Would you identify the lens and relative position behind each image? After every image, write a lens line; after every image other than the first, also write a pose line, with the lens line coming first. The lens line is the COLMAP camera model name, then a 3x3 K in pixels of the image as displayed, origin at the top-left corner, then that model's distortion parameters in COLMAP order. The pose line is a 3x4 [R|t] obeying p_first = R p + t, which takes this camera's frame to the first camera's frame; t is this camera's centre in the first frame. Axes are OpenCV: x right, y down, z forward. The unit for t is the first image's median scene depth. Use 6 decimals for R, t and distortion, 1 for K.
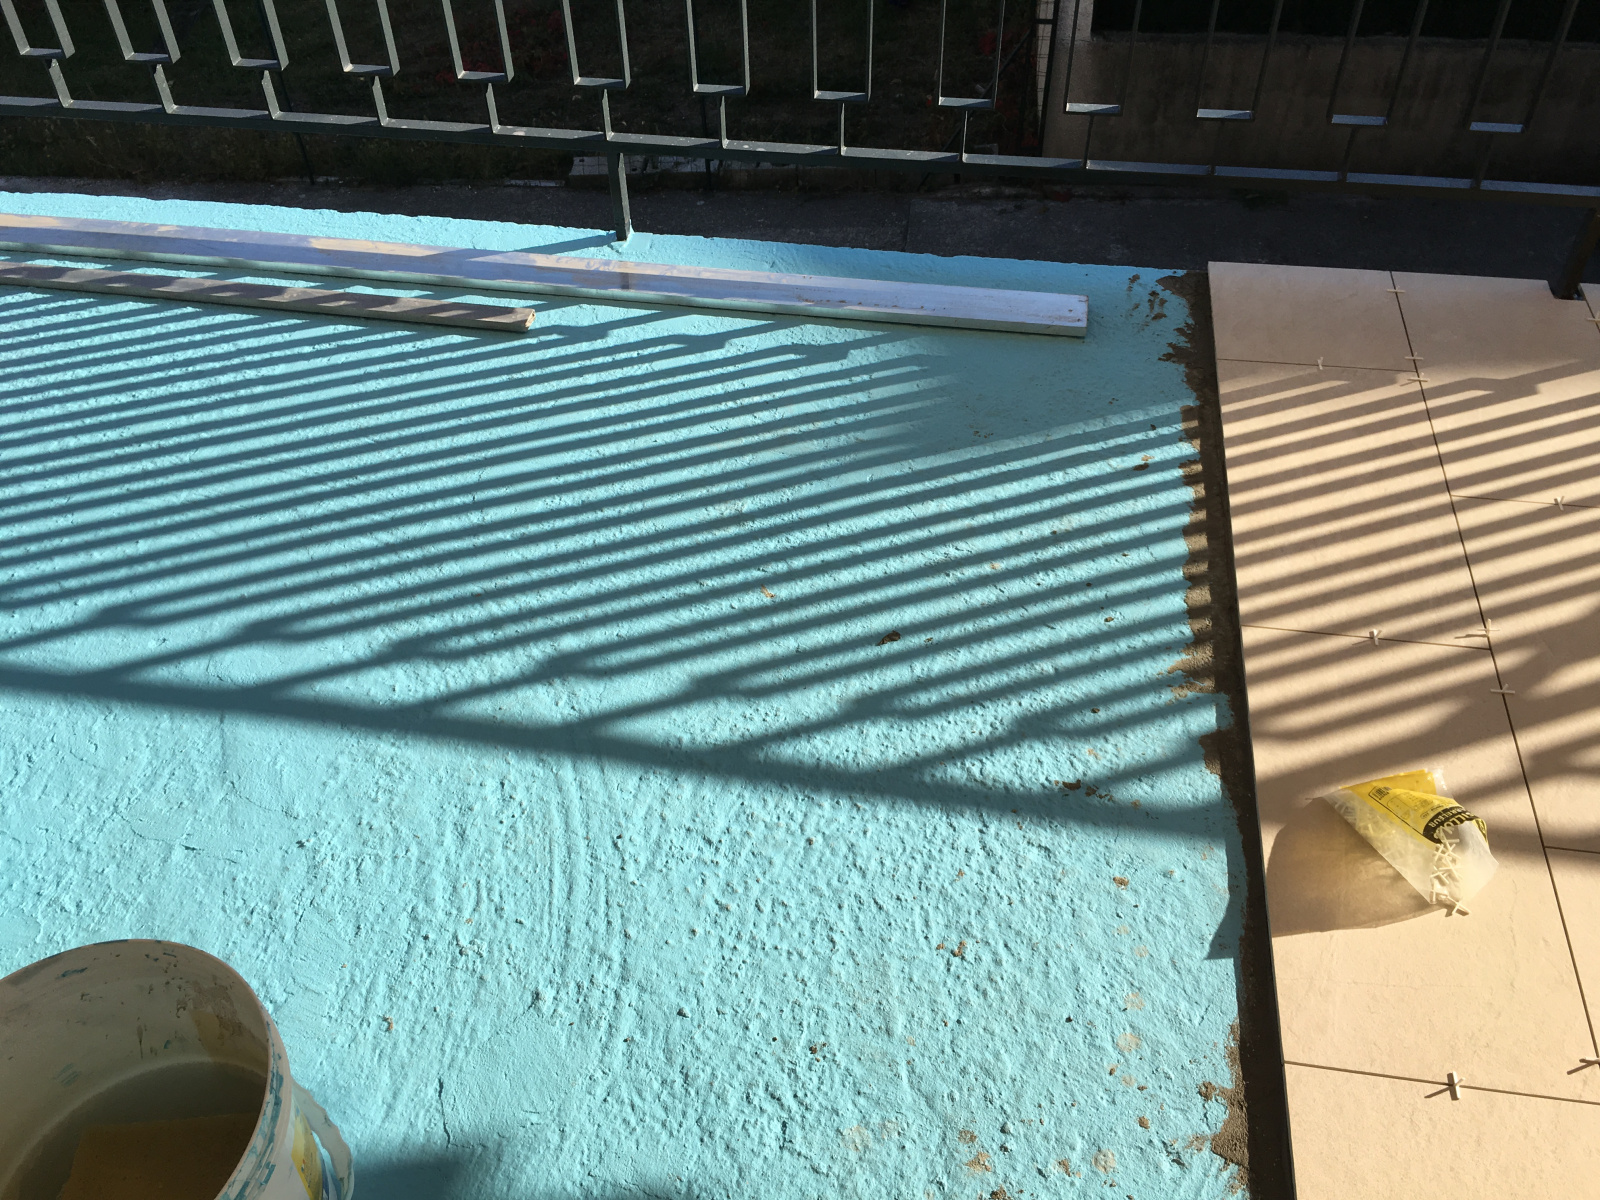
lens RADIAL K [[1363.9, 0, 800.0], [0, 1363.9, 600.0], [0, 0, 1]] dist [0.100144, -0.164279]
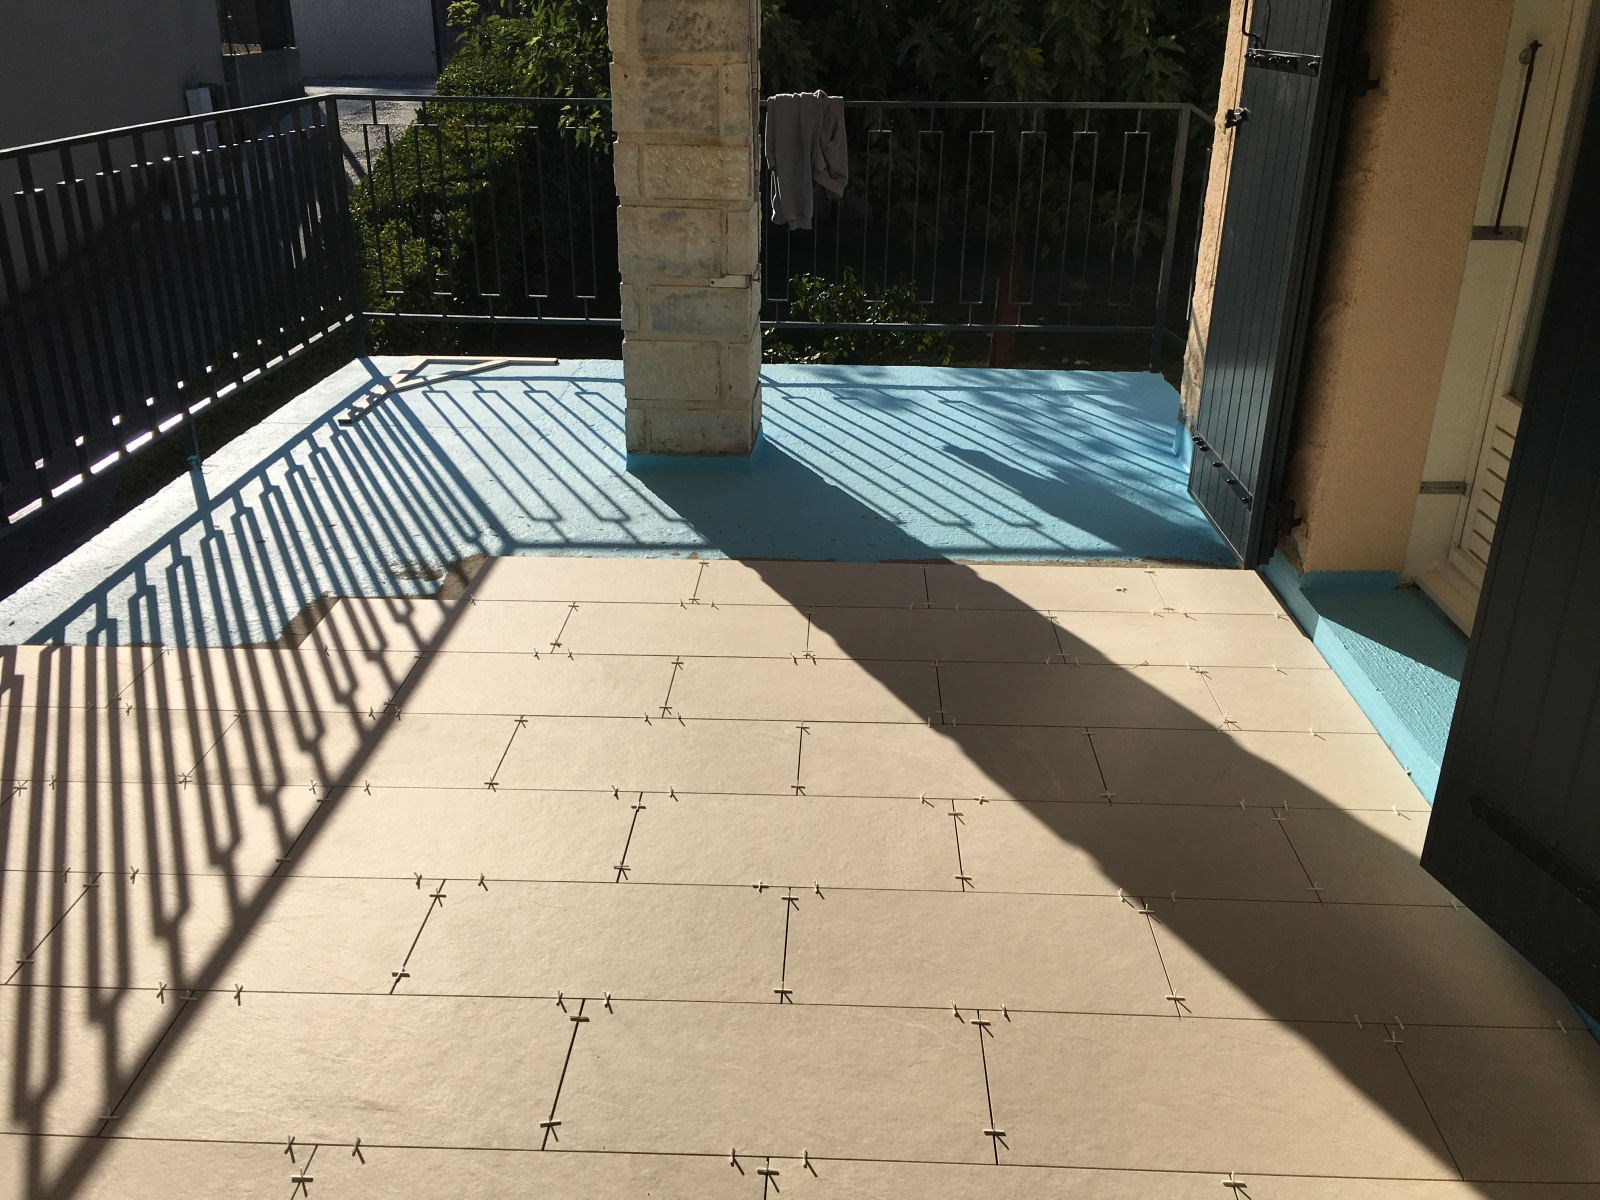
lens RADIAL K [[1363.9, 0, 800.0], [0, 1363.9, 600.0], [0, 0, 1]] dist [0.100144, -0.164279]
pose [[-0.109386, -0.382383, 0.917506, -1.330874], [0.726357, 0.599371, 0.336393, -0.140892], [-0.678557, 0.703234, 0.212184, 0.163397]]
